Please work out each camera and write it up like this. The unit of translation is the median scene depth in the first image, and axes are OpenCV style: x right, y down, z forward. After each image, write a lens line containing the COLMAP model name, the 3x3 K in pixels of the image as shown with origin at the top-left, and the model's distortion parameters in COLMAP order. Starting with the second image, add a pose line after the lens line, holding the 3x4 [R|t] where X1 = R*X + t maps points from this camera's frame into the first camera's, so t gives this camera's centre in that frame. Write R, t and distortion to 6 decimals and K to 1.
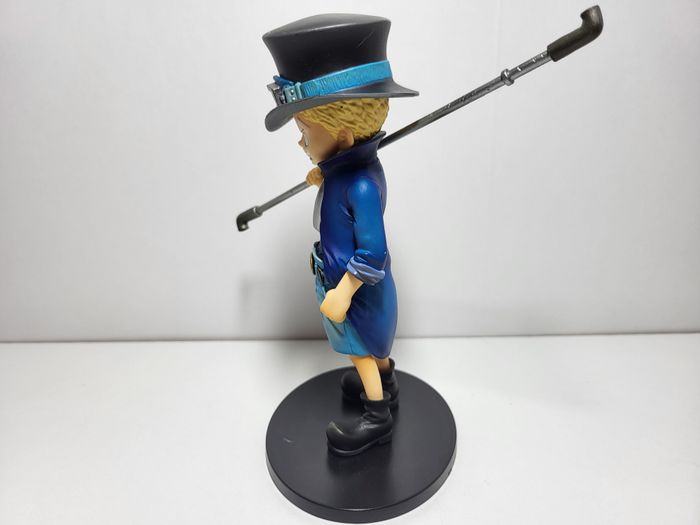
lens RADIAL K [[523.3, 0, 350.0], [0, 523.3, 262.5], [0, 0, 1]] dist [-0.042859, -0.002610]
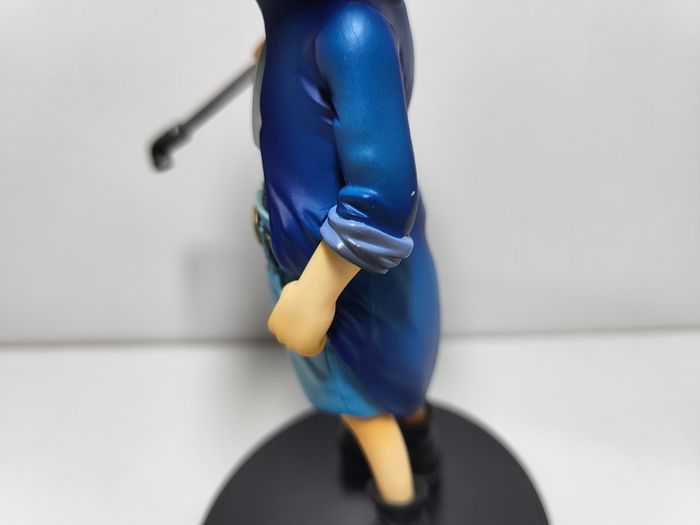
lens RADIAL K [[523.3, 0, 350.0], [0, 523.3, 262.5], [0, 0, 1]] dist [-0.042859, -0.002610]
pose [[0.998306, -0.019251, -0.054899, 0.038592], [0.023751, 0.996304, 0.082543, 0.000185], [0.053108, -0.083708, 0.995074, 0.573947]]
